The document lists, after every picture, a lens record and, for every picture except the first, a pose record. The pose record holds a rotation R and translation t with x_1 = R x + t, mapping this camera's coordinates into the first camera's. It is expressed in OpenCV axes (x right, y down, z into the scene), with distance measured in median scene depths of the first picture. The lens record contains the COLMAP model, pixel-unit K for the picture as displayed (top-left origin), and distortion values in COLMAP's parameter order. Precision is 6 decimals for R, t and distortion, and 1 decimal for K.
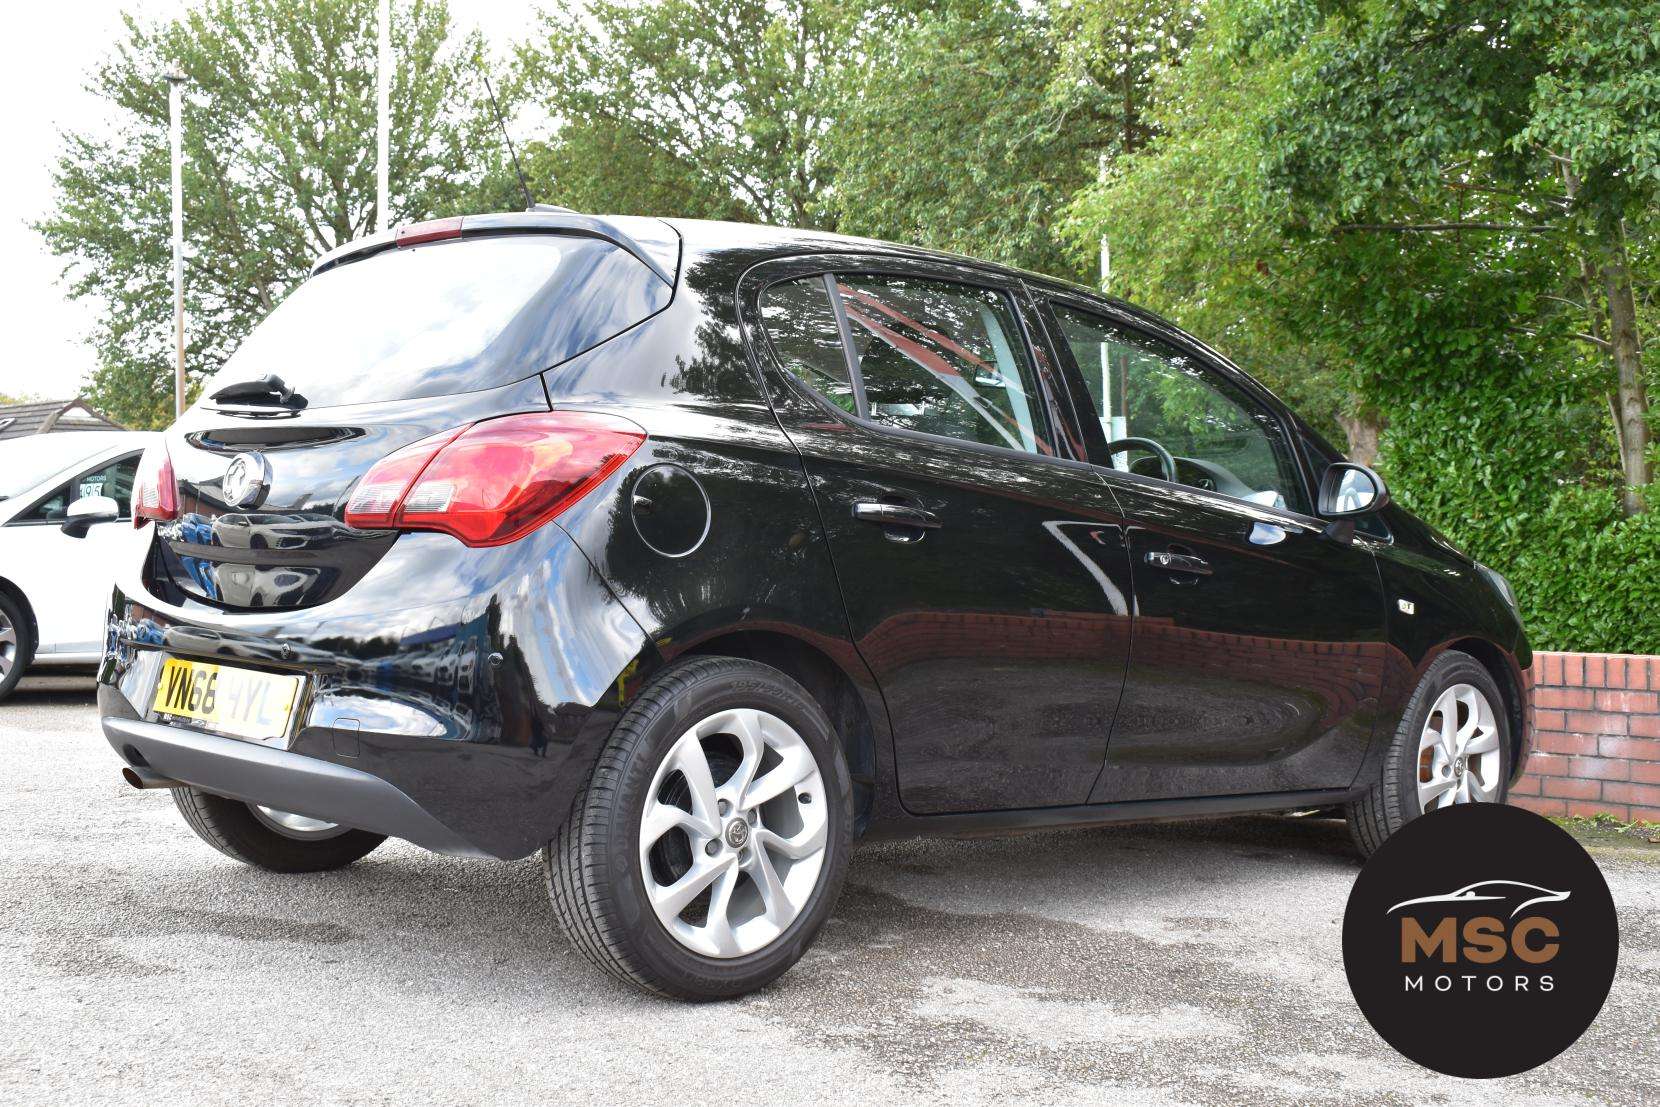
lens RADIAL K [[2023.6, 0, 828.1], [0, 2023.6, 546.5], [0, 0, 1]] dist [-0.059335, 0.007328]
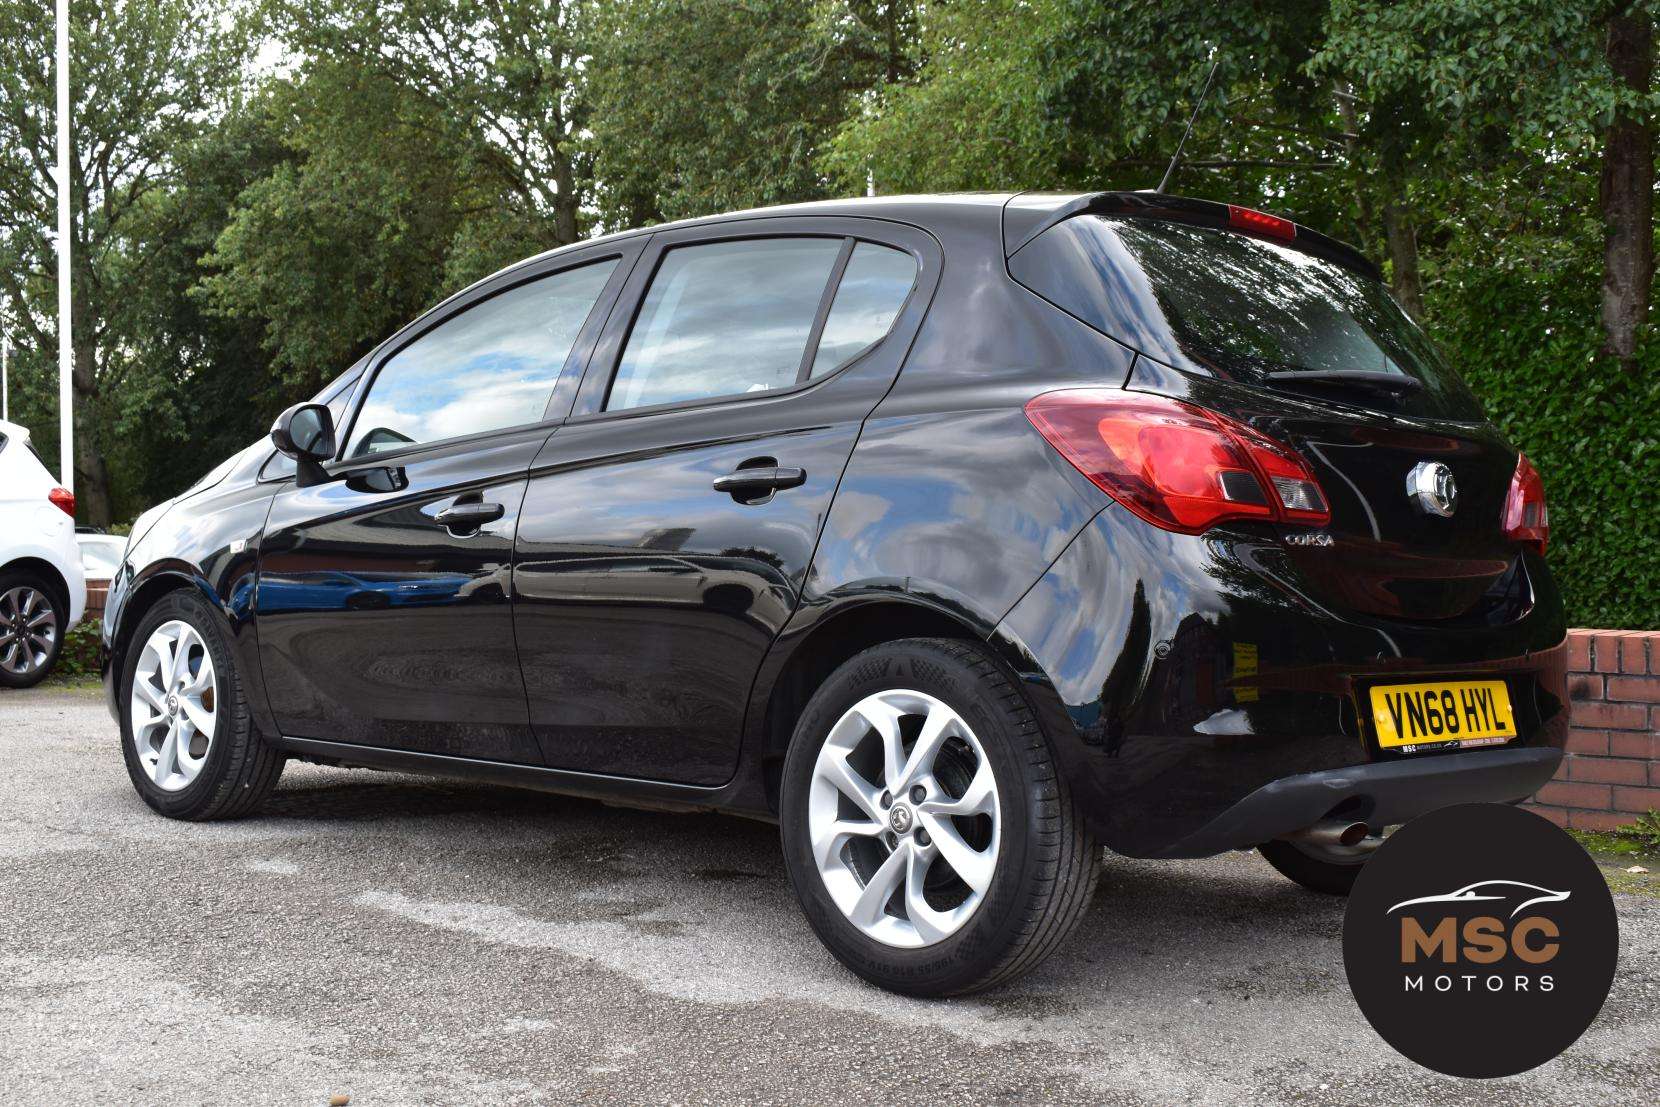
lens RADIAL K [[2023.6, 0, 828.1], [0, 2023.6, 546.5], [0, 0, 1]] dist [-0.059335, 0.007328]
pose [[0.993223, -0.011333, 0.115670, 0.005600], [0.008522, 0.999657, 0.024769, -0.001773], [-0.115911, -0.023615, 0.992979, 0.062959]]
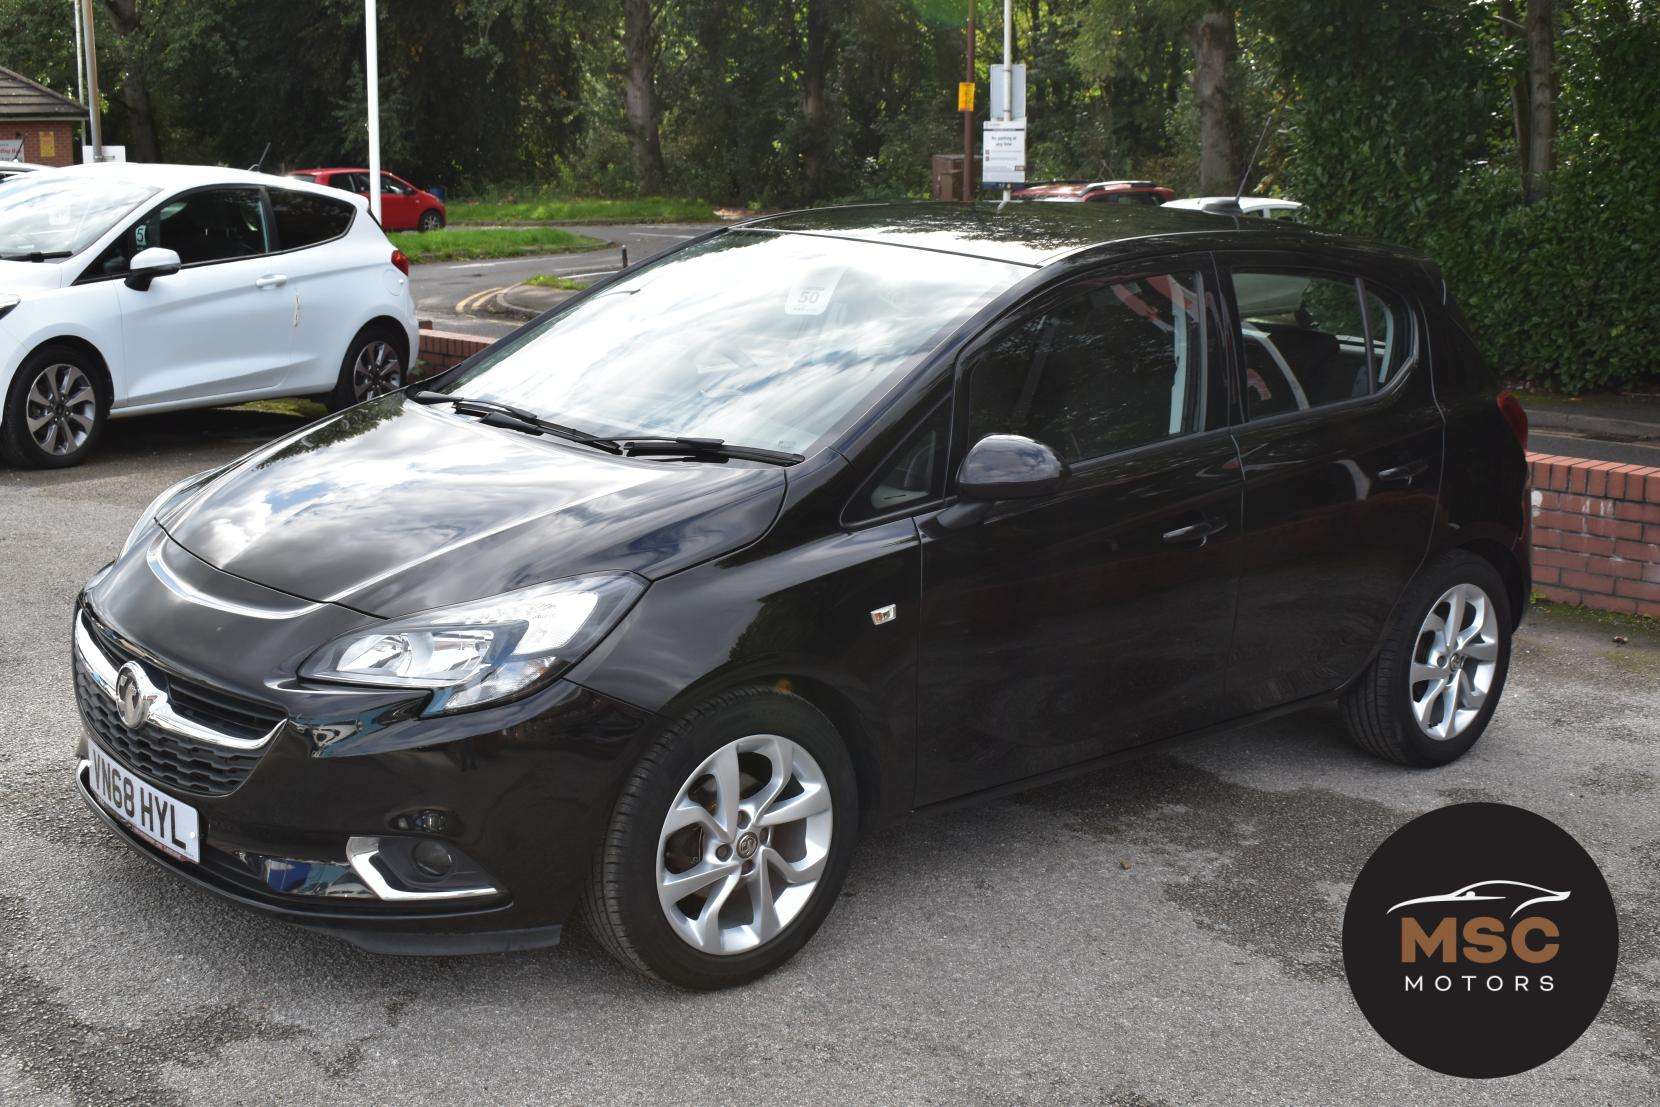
lens RADIAL K [[2059.1, 0, 825.5], [0, 2059.1, 547.6], [0, 0, 1]] dist [-0.066113, 0.028783]
pose [[0.994075, -0.010990, 0.108142, -0.081773], [-0.011500, 0.978660, 0.205165, -0.051111], [-0.108089, -0.205193, 0.972735, -0.029086]]
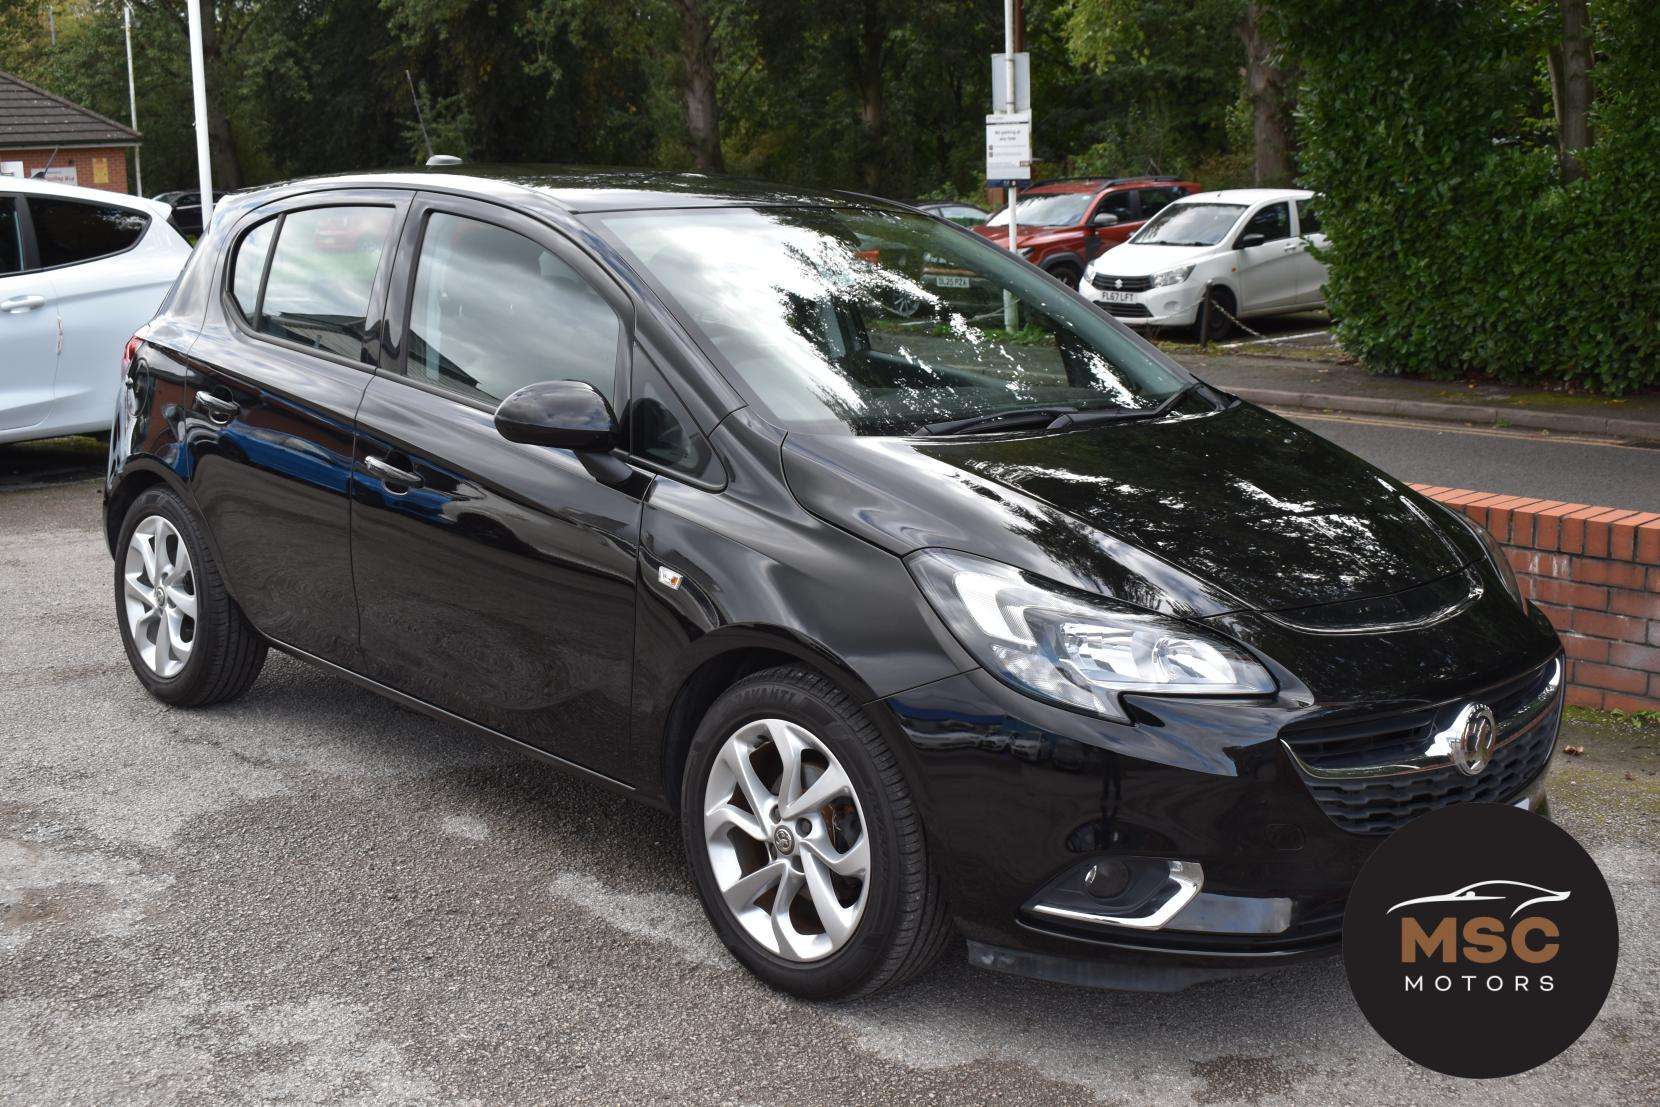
lens RADIAL K [[1997.5, 0, 826.1], [0, 1997.5, 545.7], [0, 0, 1]] dist [-0.067852, 0.032333]
pose [[0.998212, -0.026573, 0.053550, -0.001539], [0.015162, 0.979020, 0.203200, -0.040683], [-0.057826, -0.202024, 0.977672, 0.079180]]
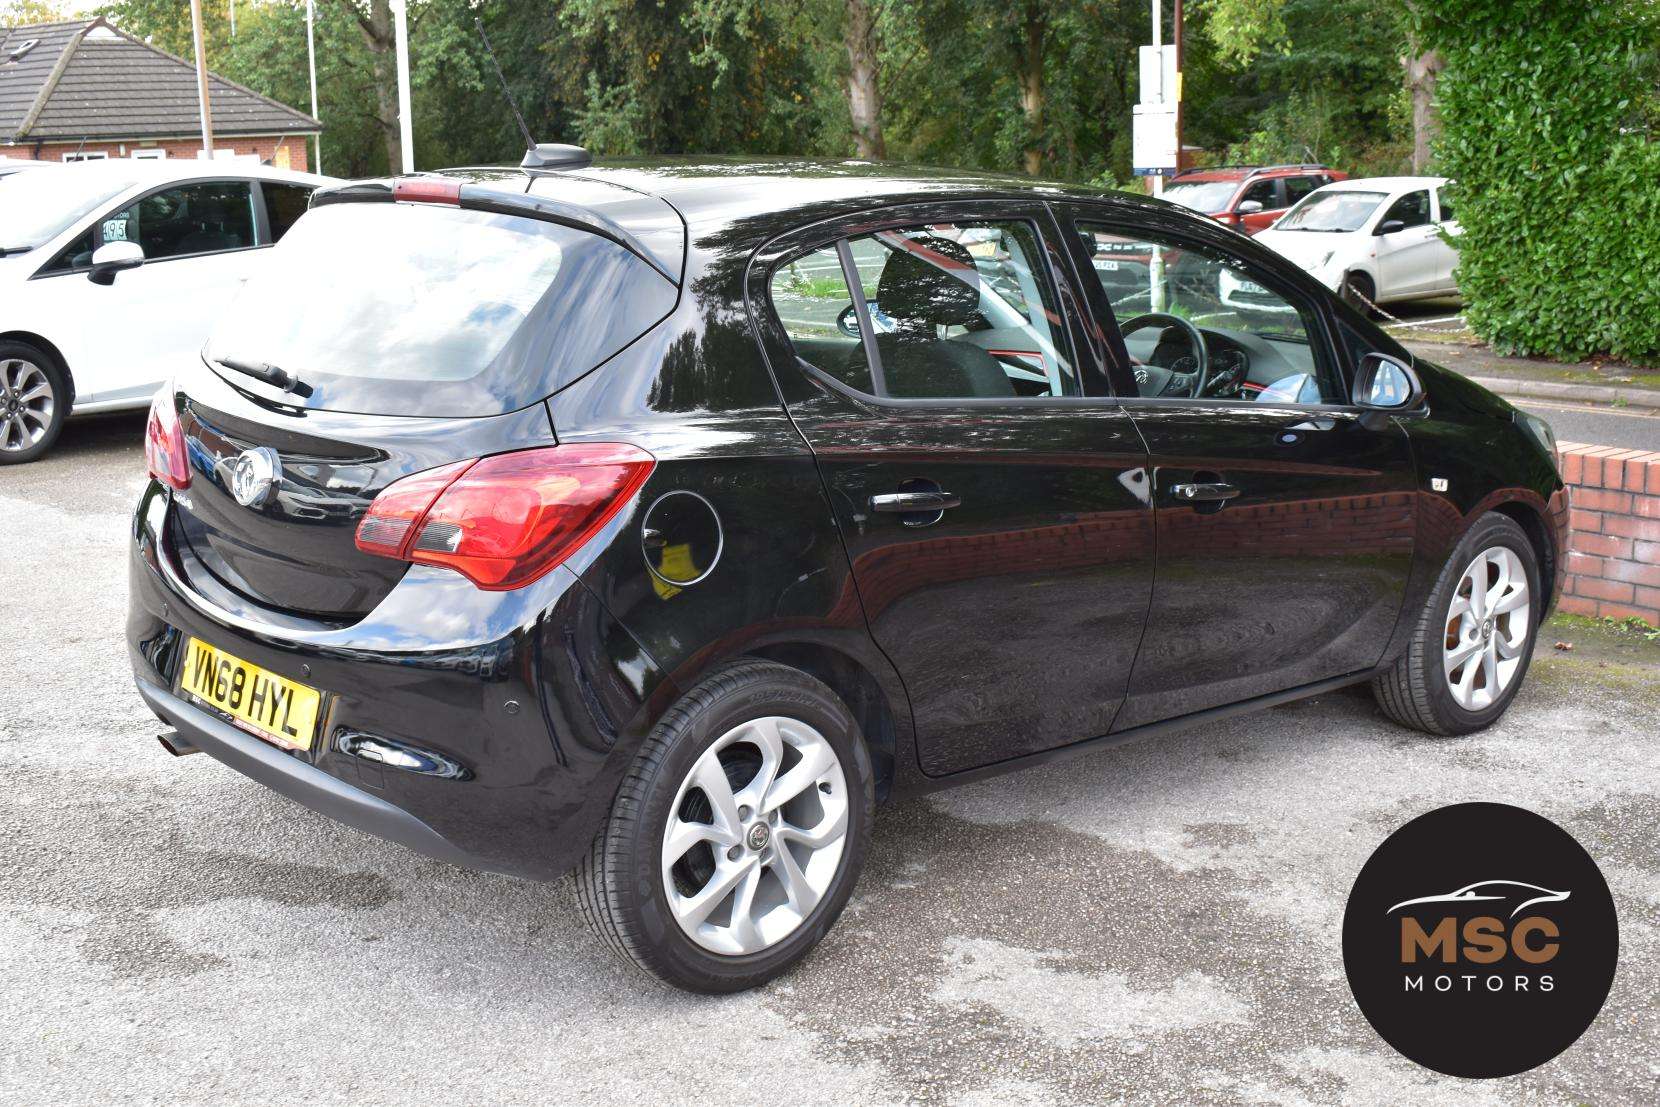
lens RADIAL K [[2018.9, 0, 830.0], [0, 2018.9, 553.5], [0, 0, 1]] dist [-0.056455, 0.014399]
pose [[0.999616, -0.012823, -0.024551, 0.003581], [0.017679, 0.977725, 0.209142, -0.041975], [0.021322, -0.209496, 0.977577, 0.007275]]
